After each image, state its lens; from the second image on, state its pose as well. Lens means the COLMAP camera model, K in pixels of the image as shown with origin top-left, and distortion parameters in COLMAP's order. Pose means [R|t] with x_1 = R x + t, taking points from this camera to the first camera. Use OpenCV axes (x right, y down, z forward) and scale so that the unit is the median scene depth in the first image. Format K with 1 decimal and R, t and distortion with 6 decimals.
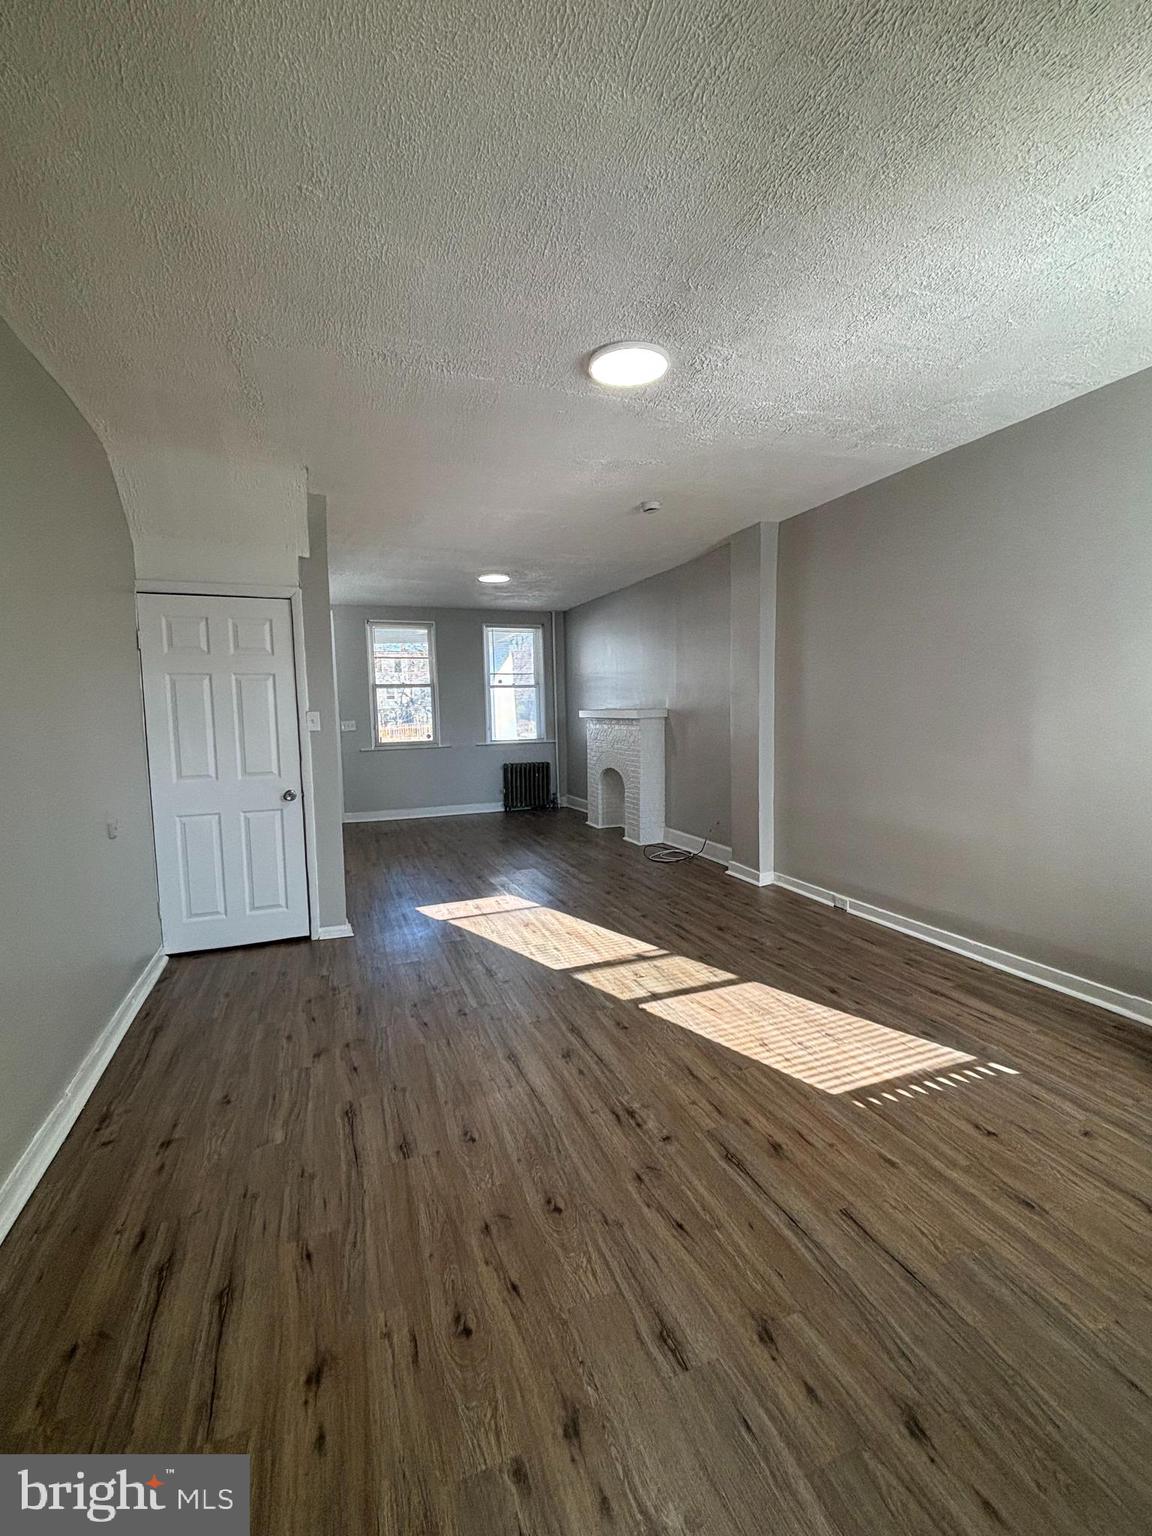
lens RADIAL K [[691.4, 0, 585.9], [0, 691.4, 769.1], [0, 0, 1]] dist [-0.003084, 0.002649]
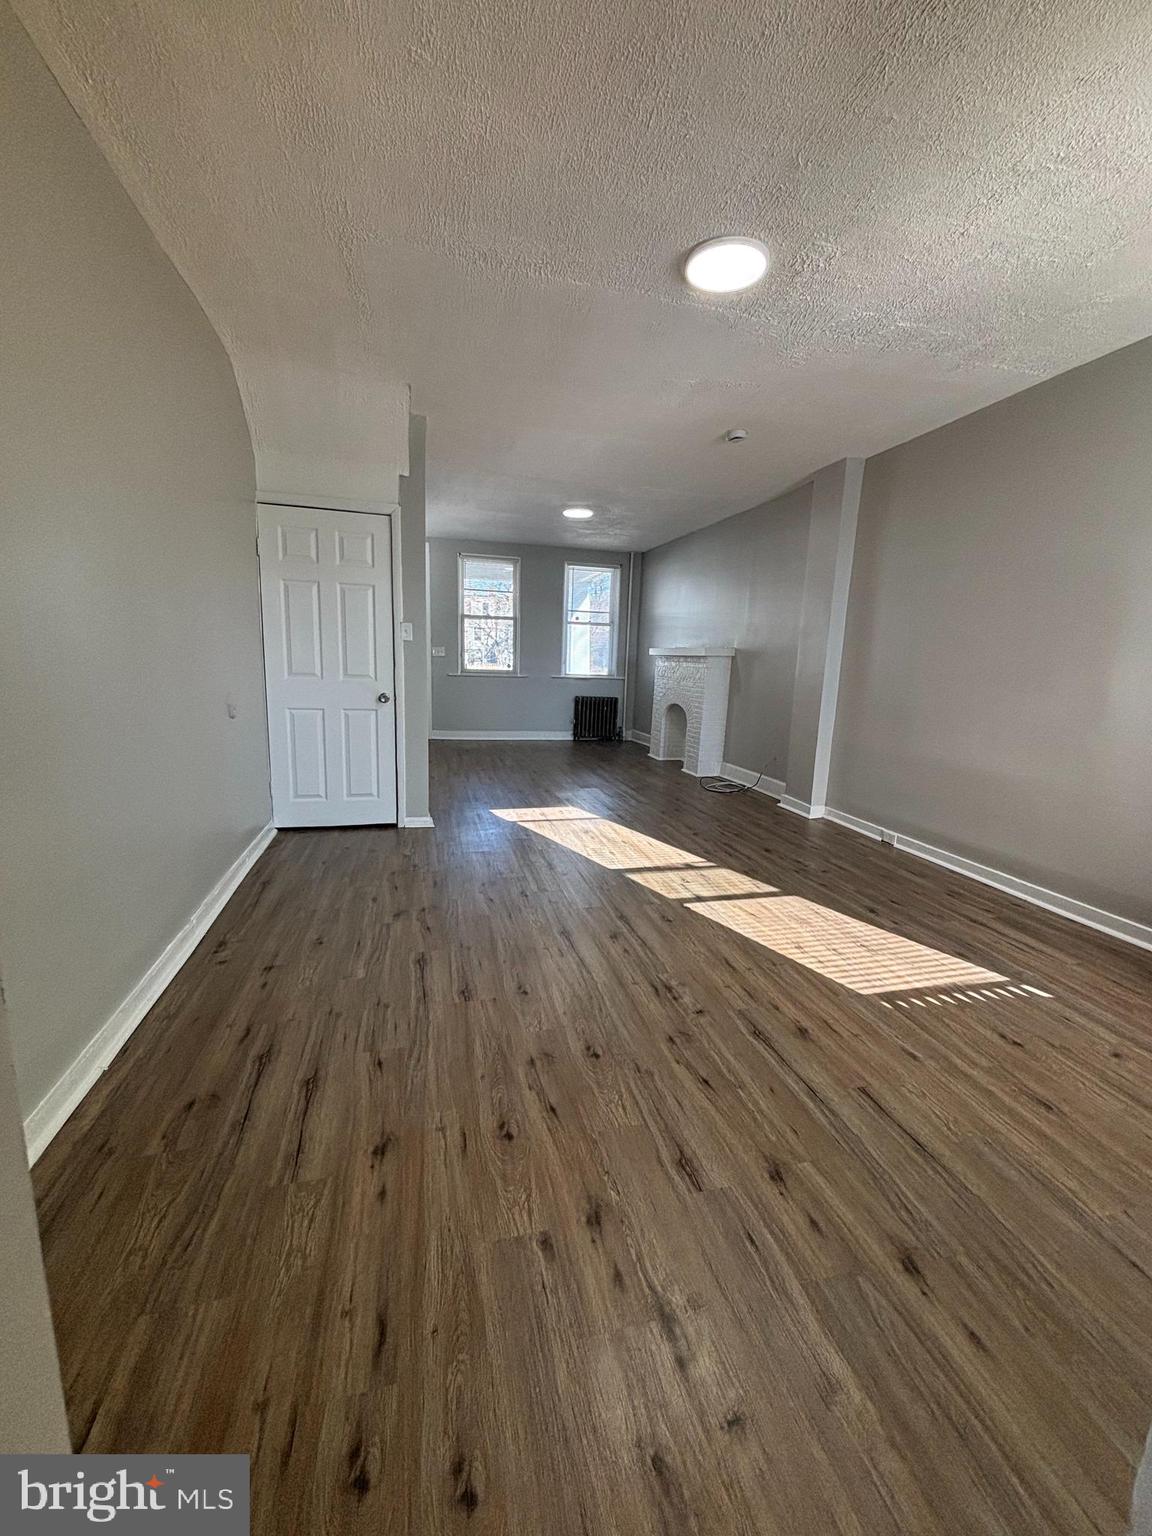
lens RADIAL K [[638.8, 0, 578.8], [0, 638.8, 770.4], [0, 0, 1]] dist [0.000967, 0.001677]
pose [[0.991360, 0.075876, -0.106996, 0.005690], [-0.065698, 0.993246, 0.095639, 0.062281], [0.113530, -0.087784, 0.989649, 0.009689]]
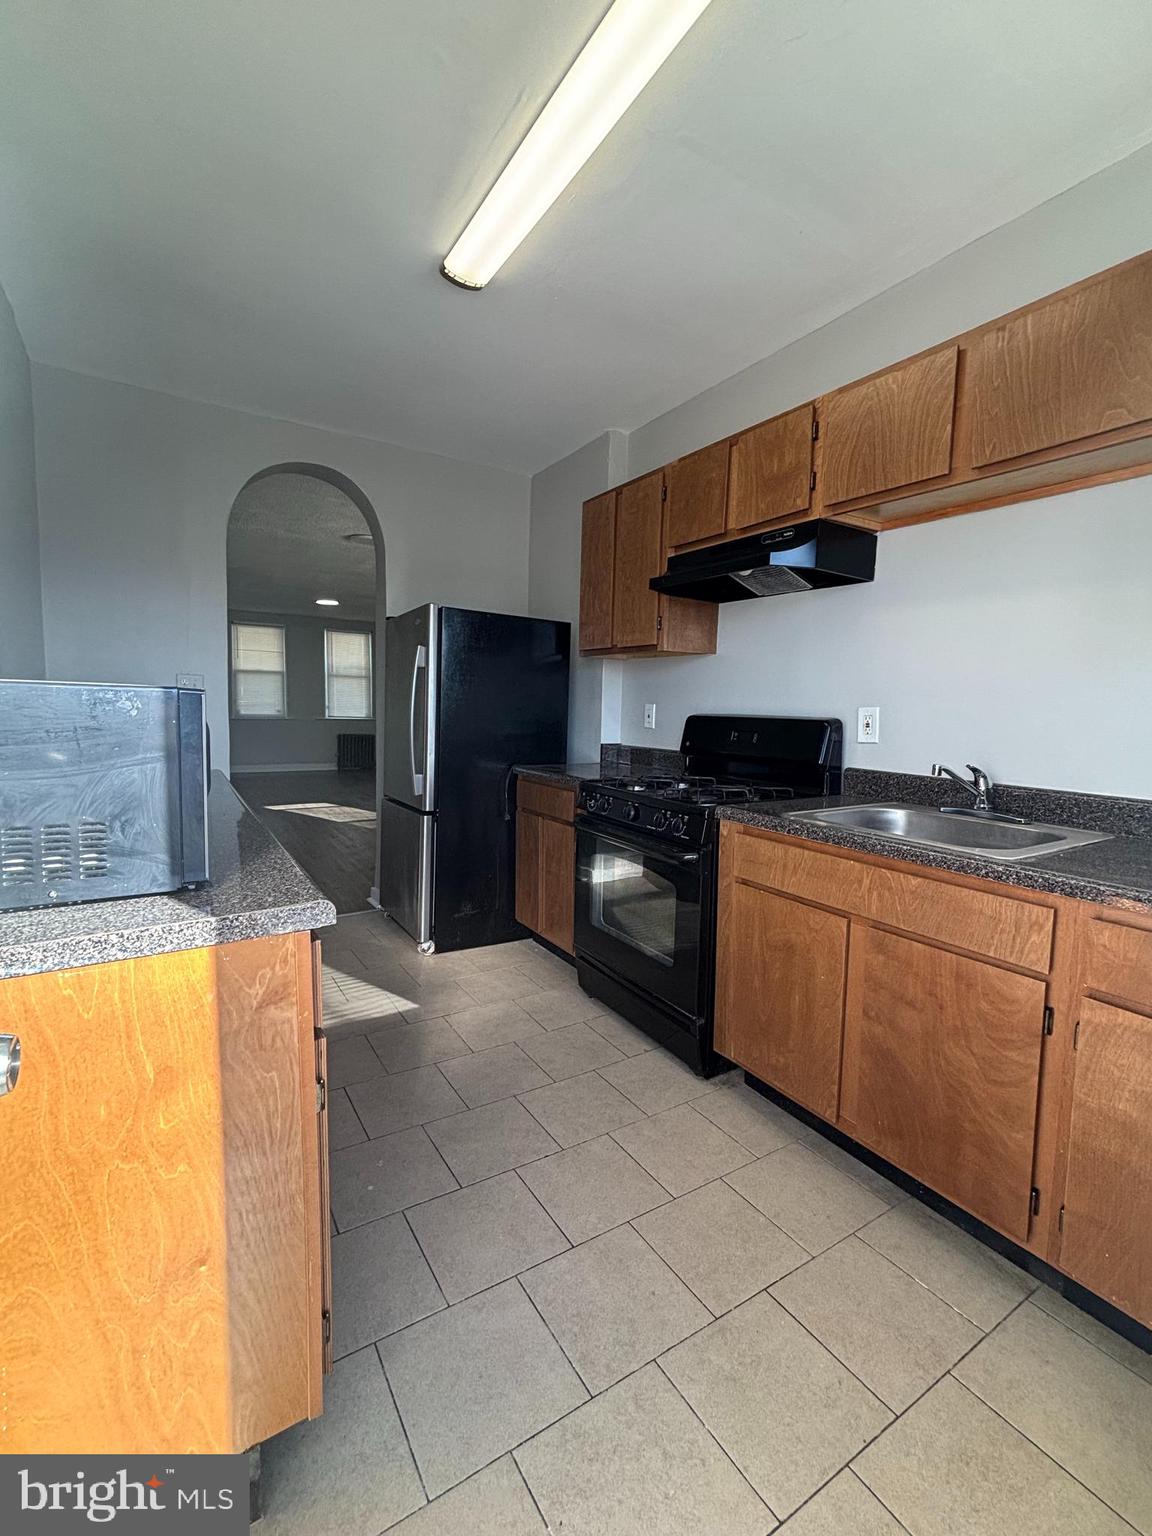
lens RADIAL K [[691.4, 0, 580.3], [0, 691.4, 761.9], [0, 0, 1]] dist [-0.003084, 0.002649]
pose [[0.982427, 0.030991, 0.184059, 0.492631], [-0.031746, 0.999495, 0.001157, 0.150964], [-0.183930, -0.006980, 0.982915, -2.035967]]
